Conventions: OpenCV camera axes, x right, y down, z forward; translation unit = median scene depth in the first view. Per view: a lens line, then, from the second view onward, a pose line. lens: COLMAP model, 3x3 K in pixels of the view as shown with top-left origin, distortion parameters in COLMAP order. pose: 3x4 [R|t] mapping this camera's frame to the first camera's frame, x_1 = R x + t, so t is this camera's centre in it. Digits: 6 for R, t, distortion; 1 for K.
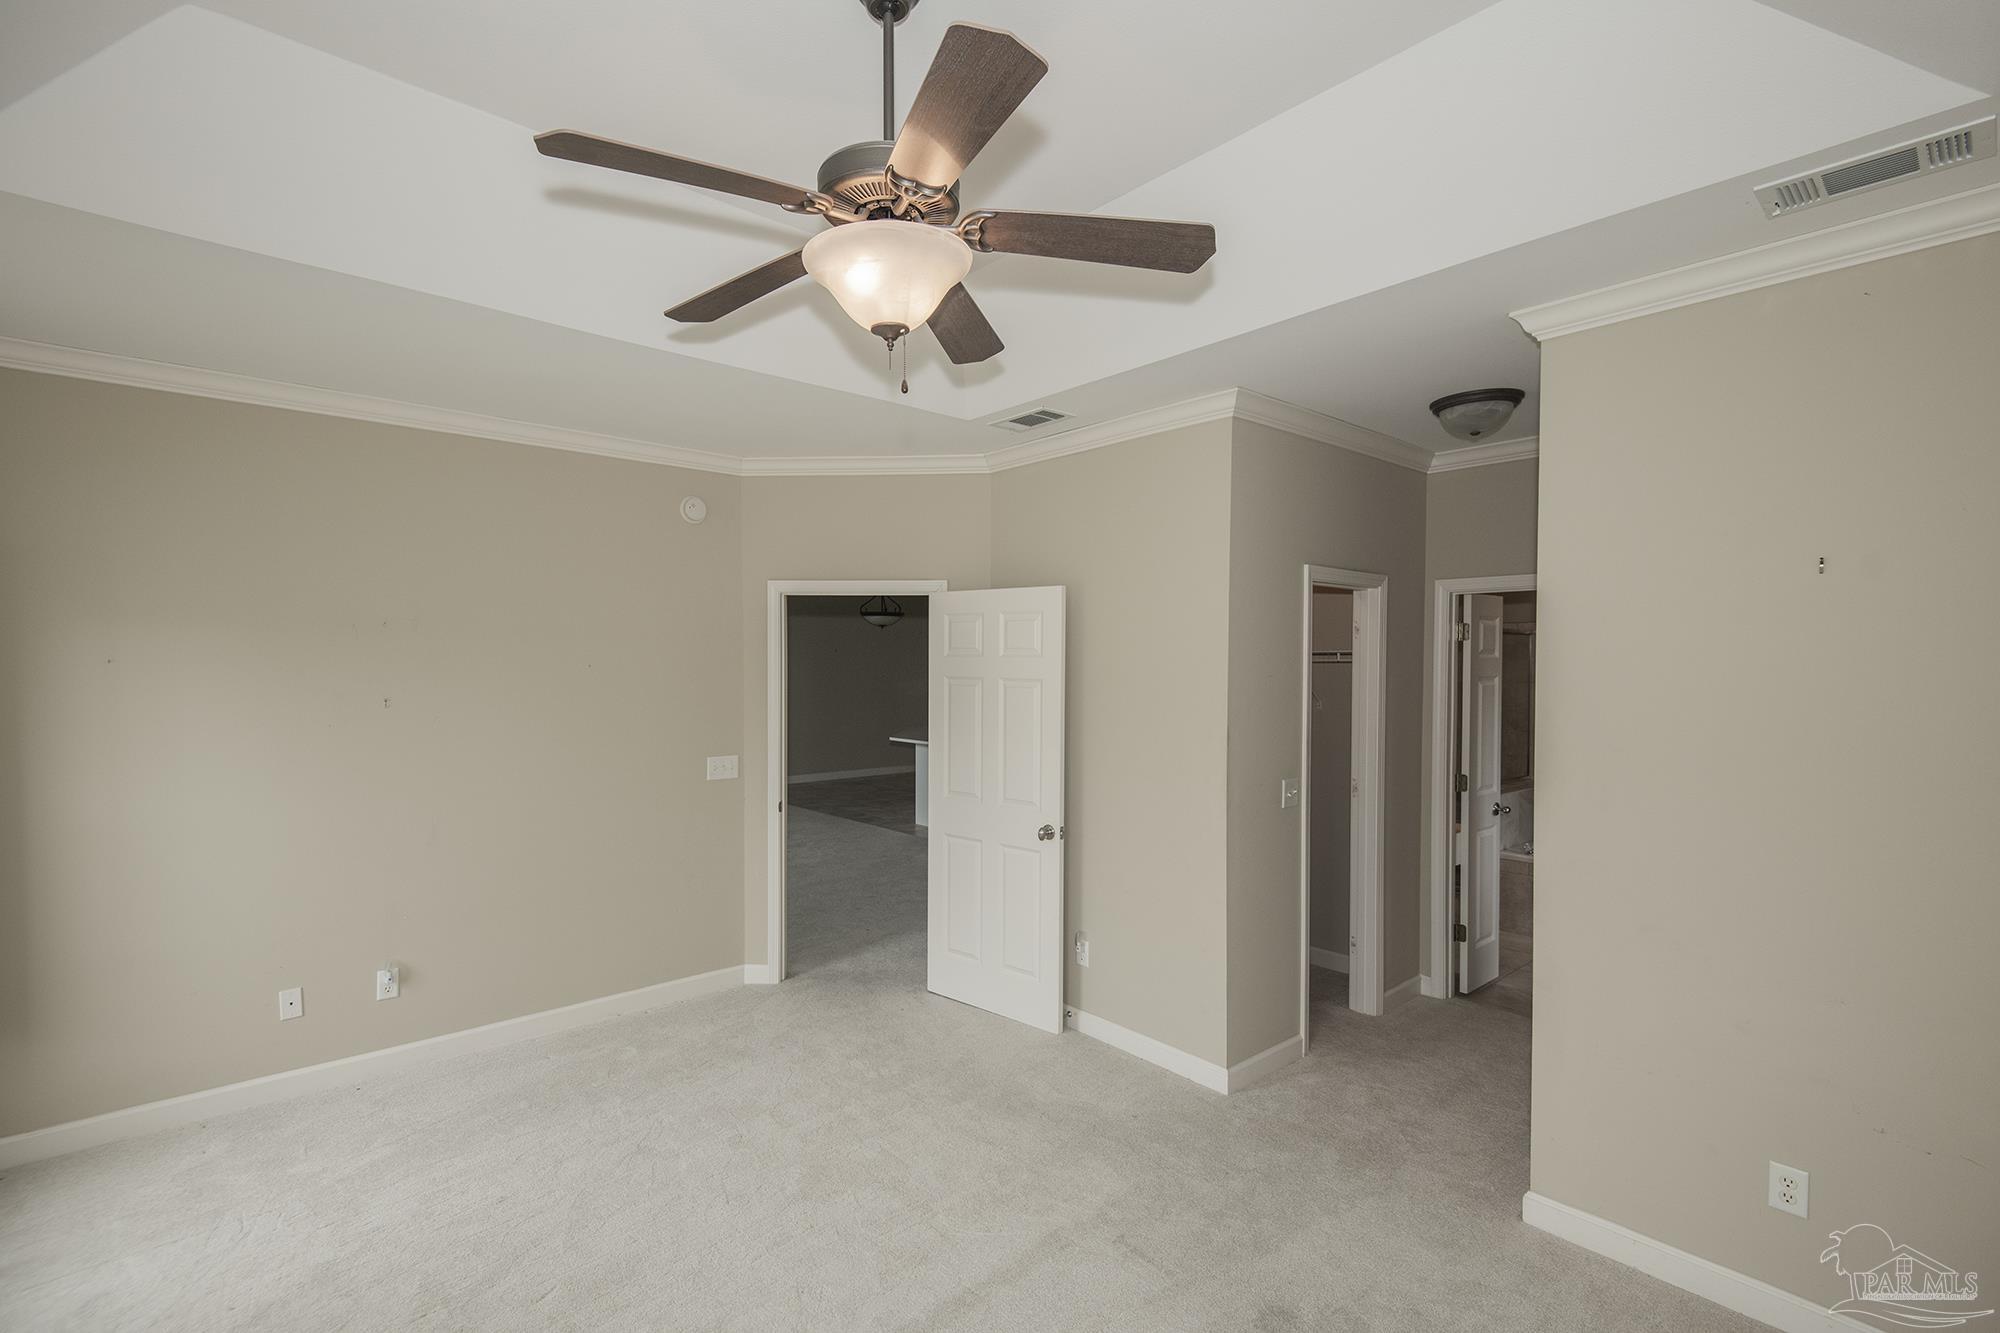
lens RADIAL K [[899.8, 0, 990.8], [0, 899.8, 678.0], [0, 0, 1]] dist [0.016646, -0.011830]
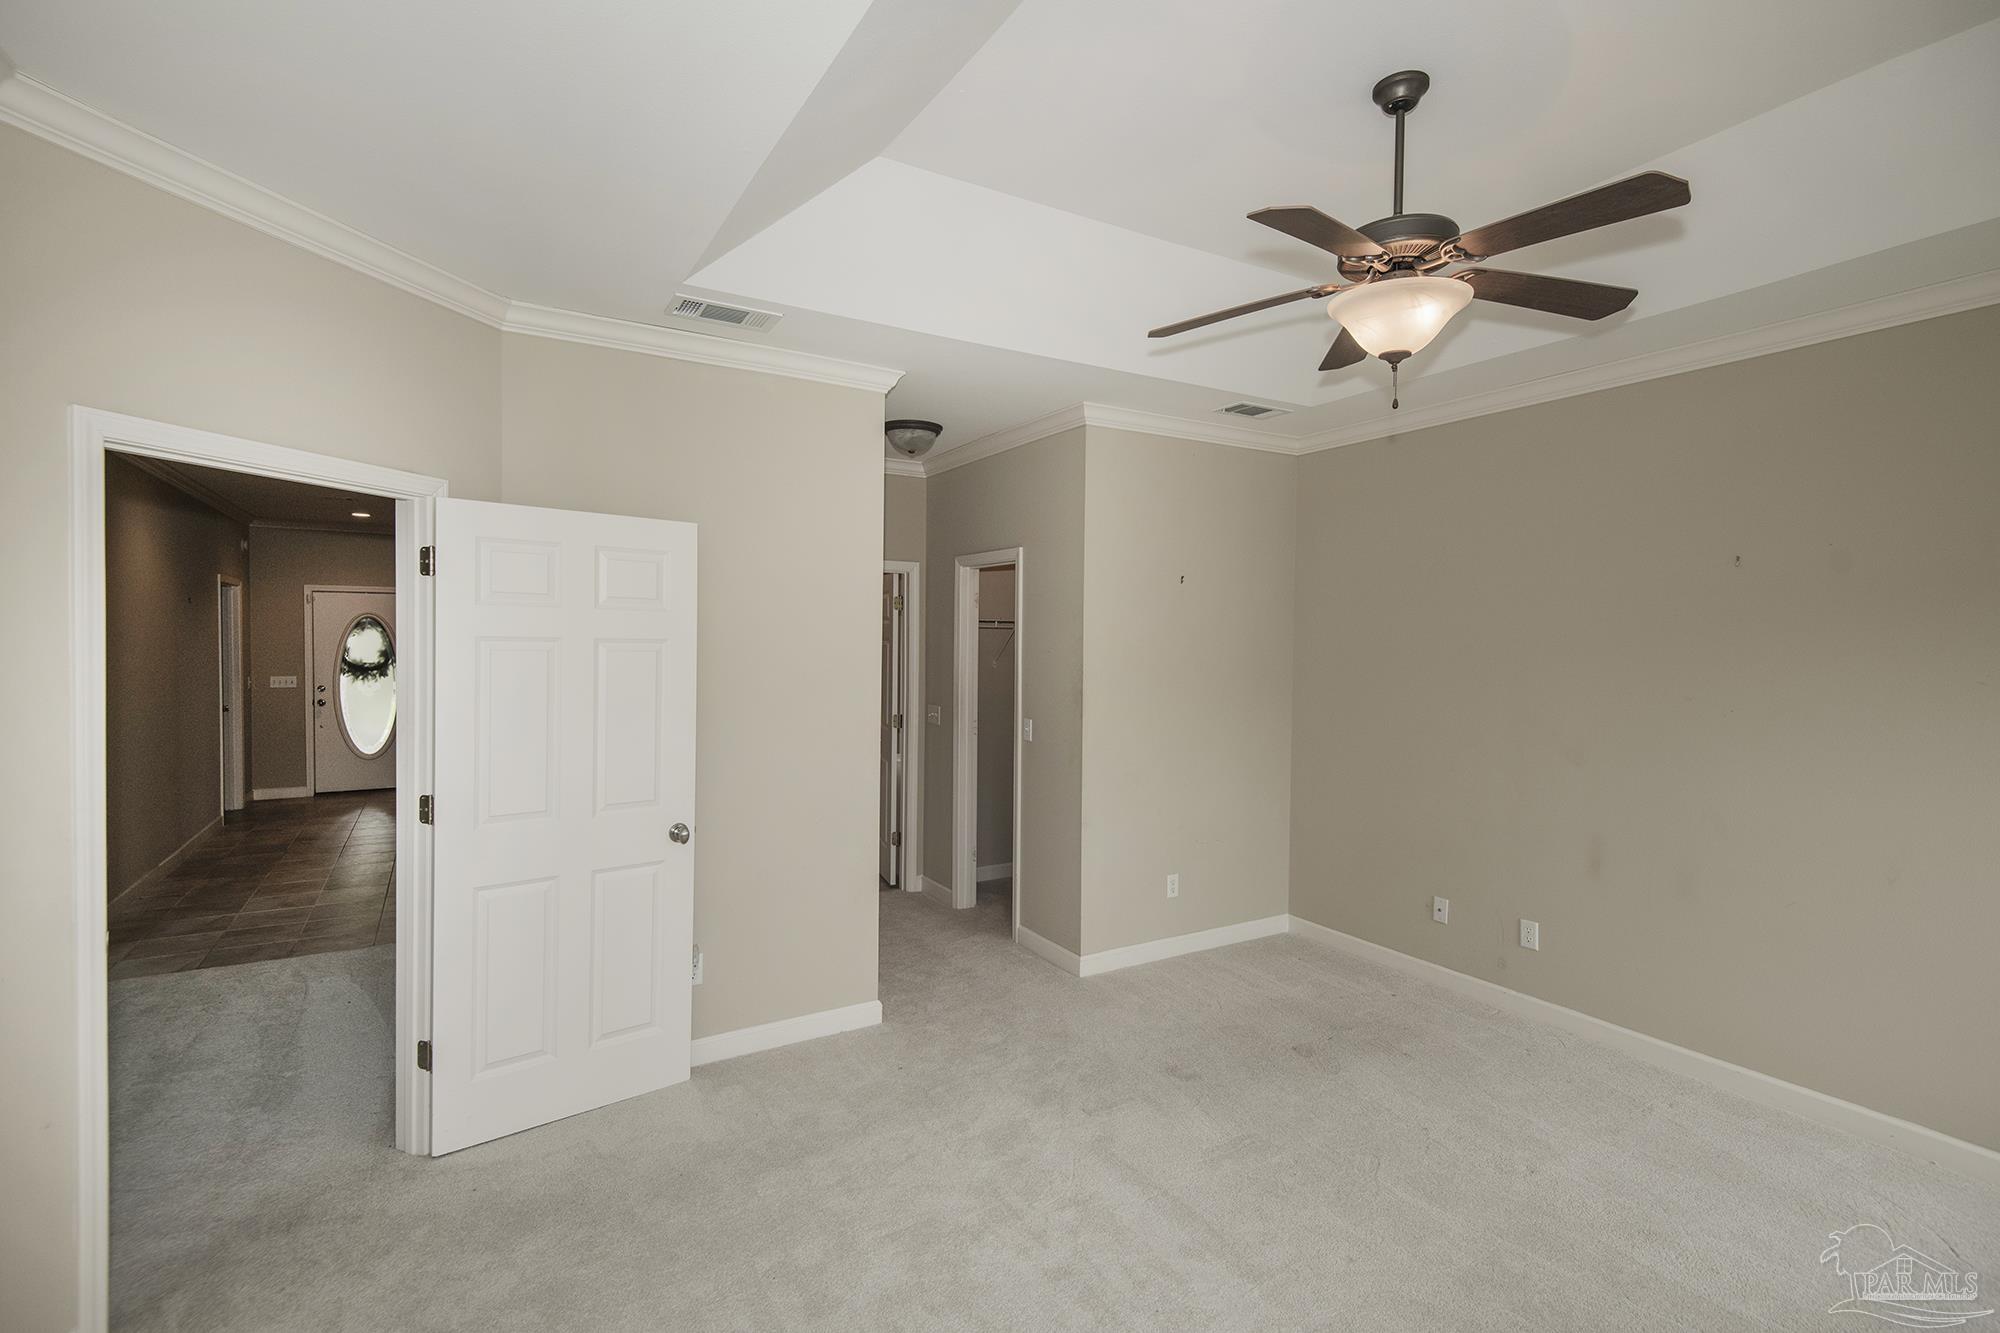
lens RADIAL K [[899.8, 0, 987.4], [0, 899.8, 660.7], [0, 0, 1]] dist [0.016646, -0.011830]
pose [[0.167824, -0.029689, 0.985370, -1.061155], [-0.003621, 0.999521, 0.030732, -0.010493], [-0.985810, -0.008726, 0.167637, 0.953478]]
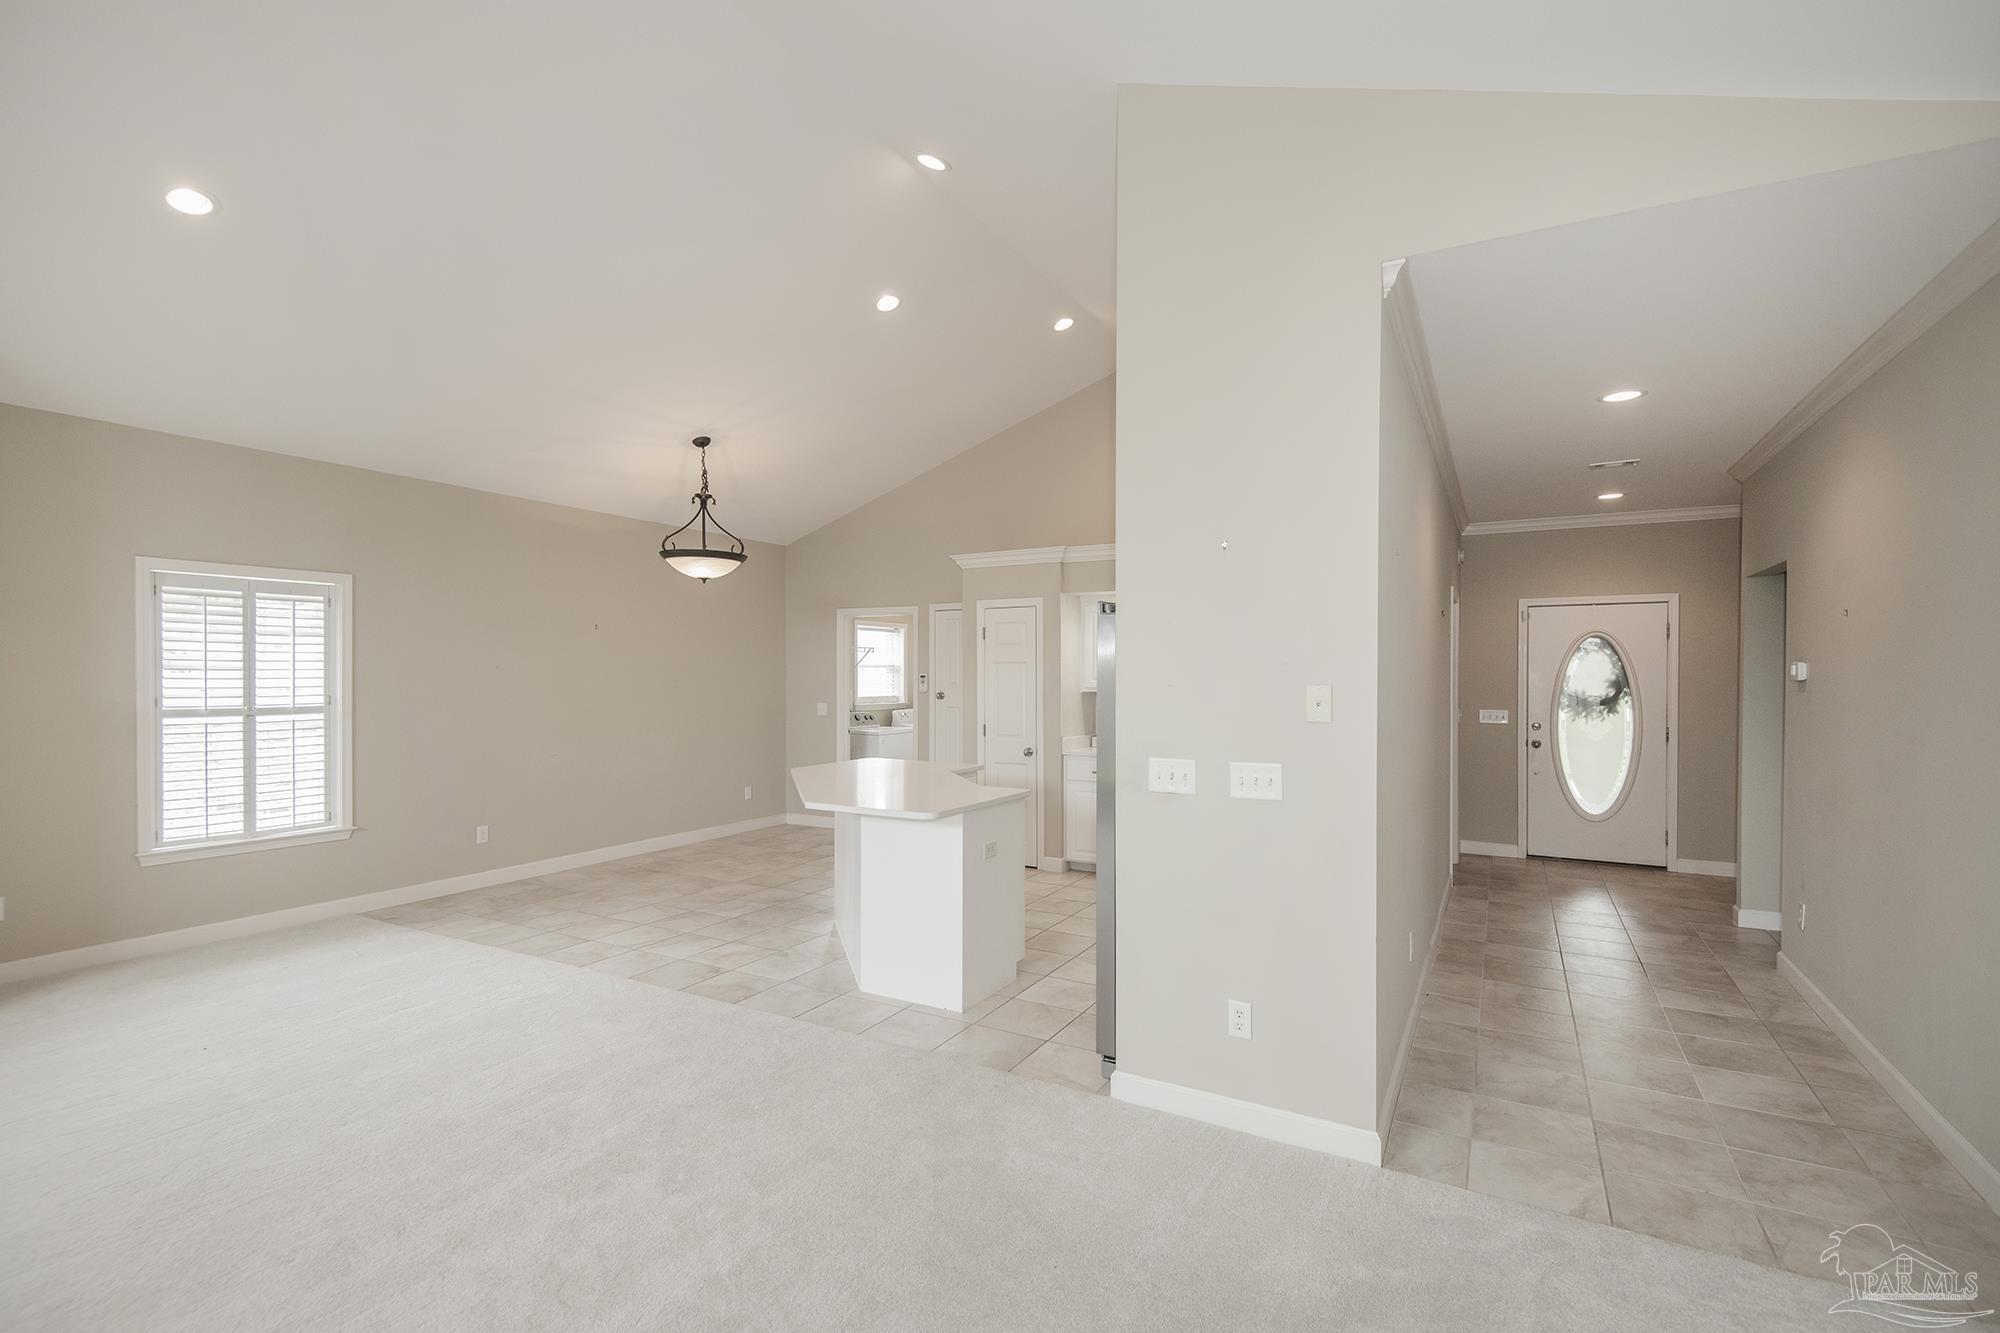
lens RADIAL K [[899.8, 0, 998.6], [0, 899.8, 672.0], [0, 0, 1]] dist [0.016646, -0.011830]
pose [[0.938988, -0.004464, 0.343920, -0.580305], [0.005958, 0.999977, -0.003286, 0.045775], [-0.343898, 0.005134, 0.938993, 2.044809]]
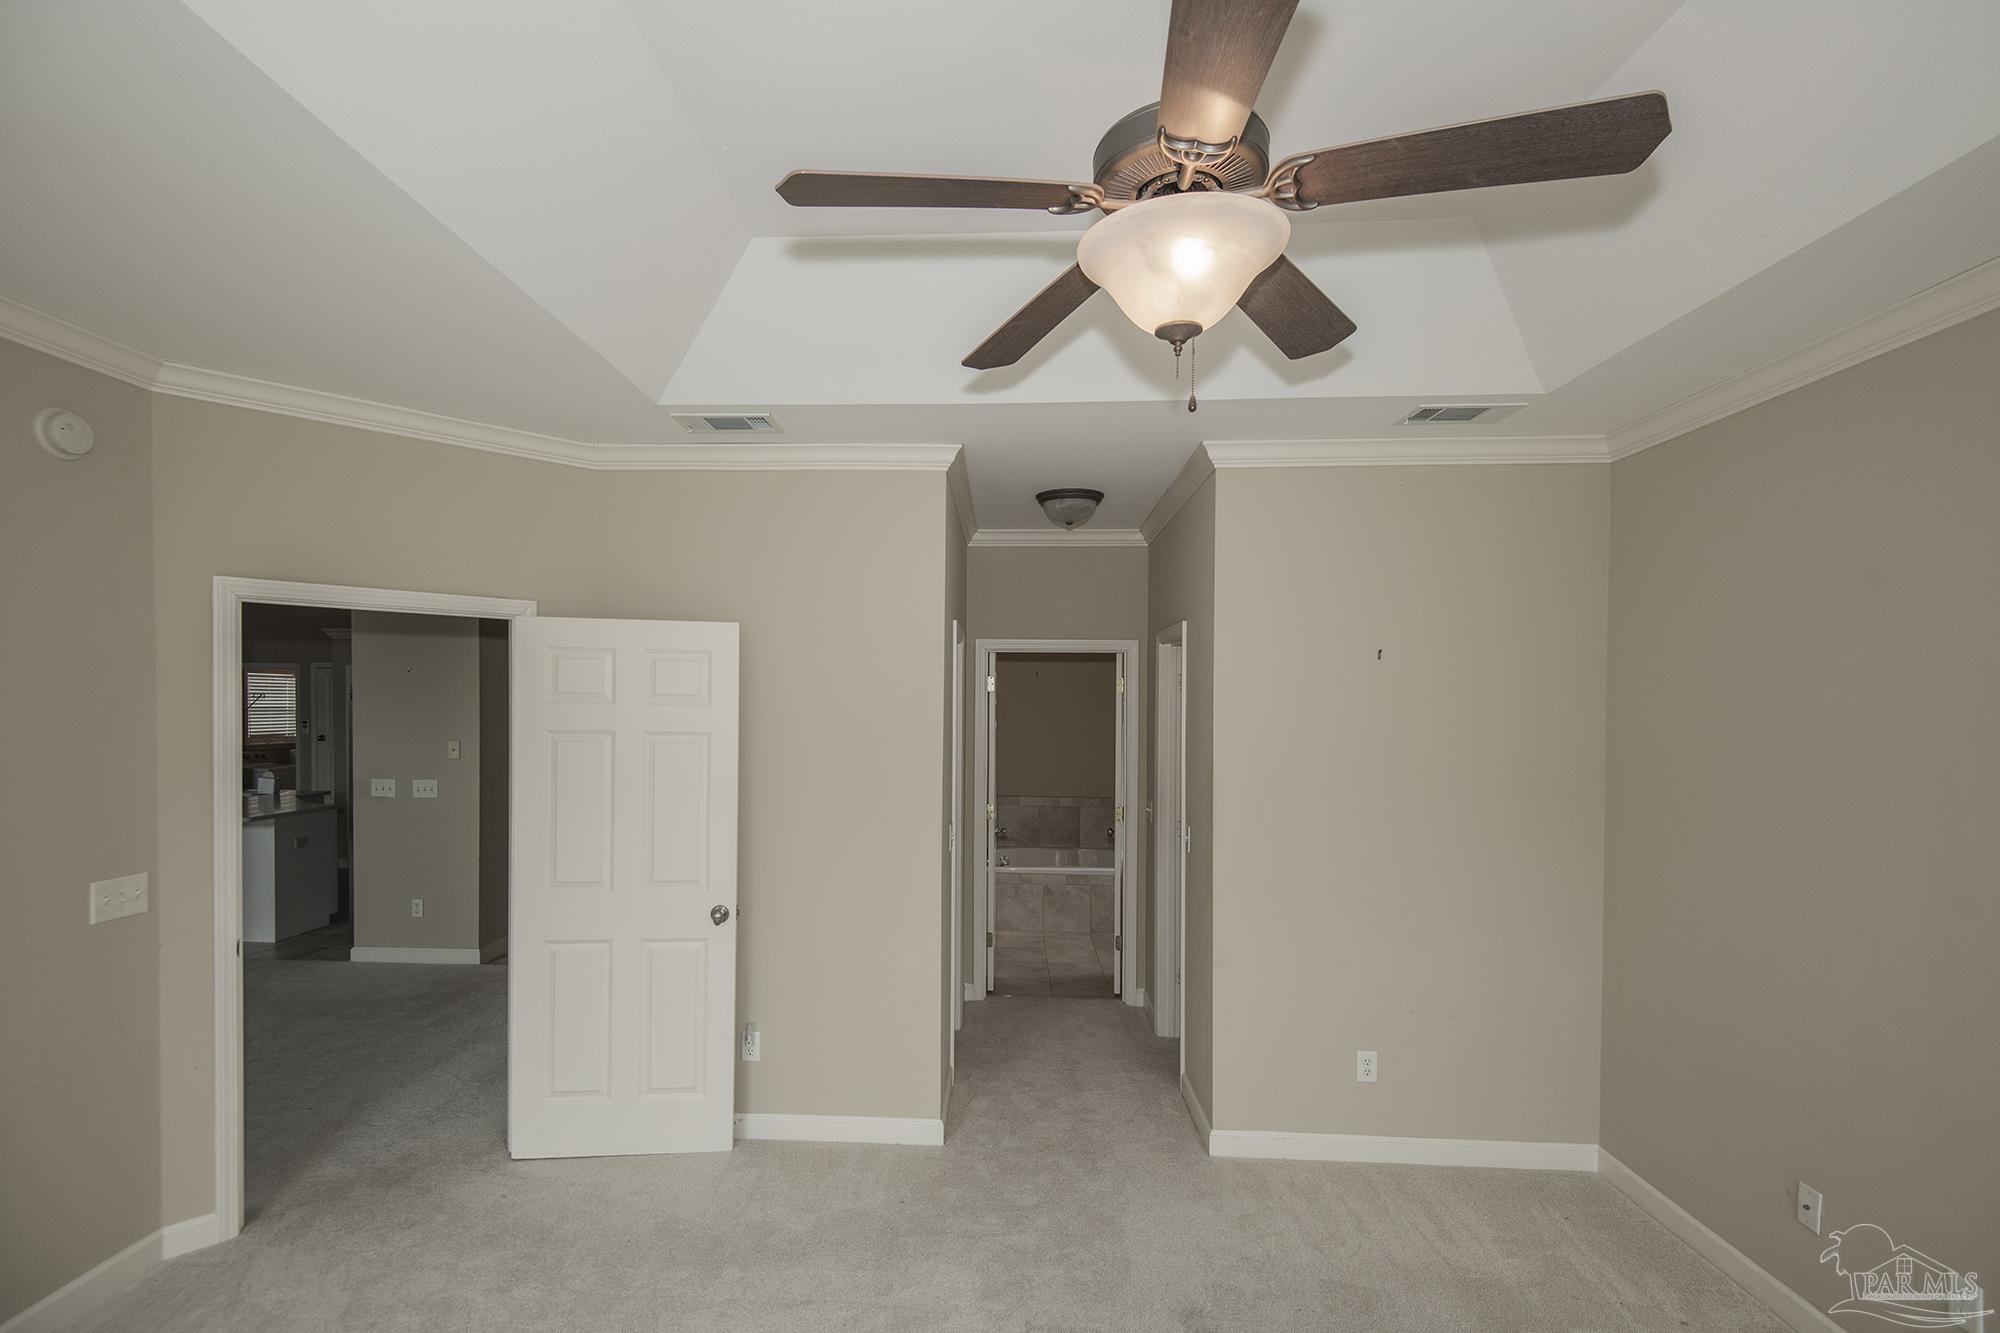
lens RADIAL K [[899.8, 0, 963.0], [0, 899.8, 703.3], [0, 0, 1]] dist [0.016646, -0.011830]
pose [[0.686148, -0.000674, 0.727462, -0.622146], [-0.001560, 0.999996, 0.002399, -0.045622], [-0.727461, -0.002781, 0.686144, 0.402120]]
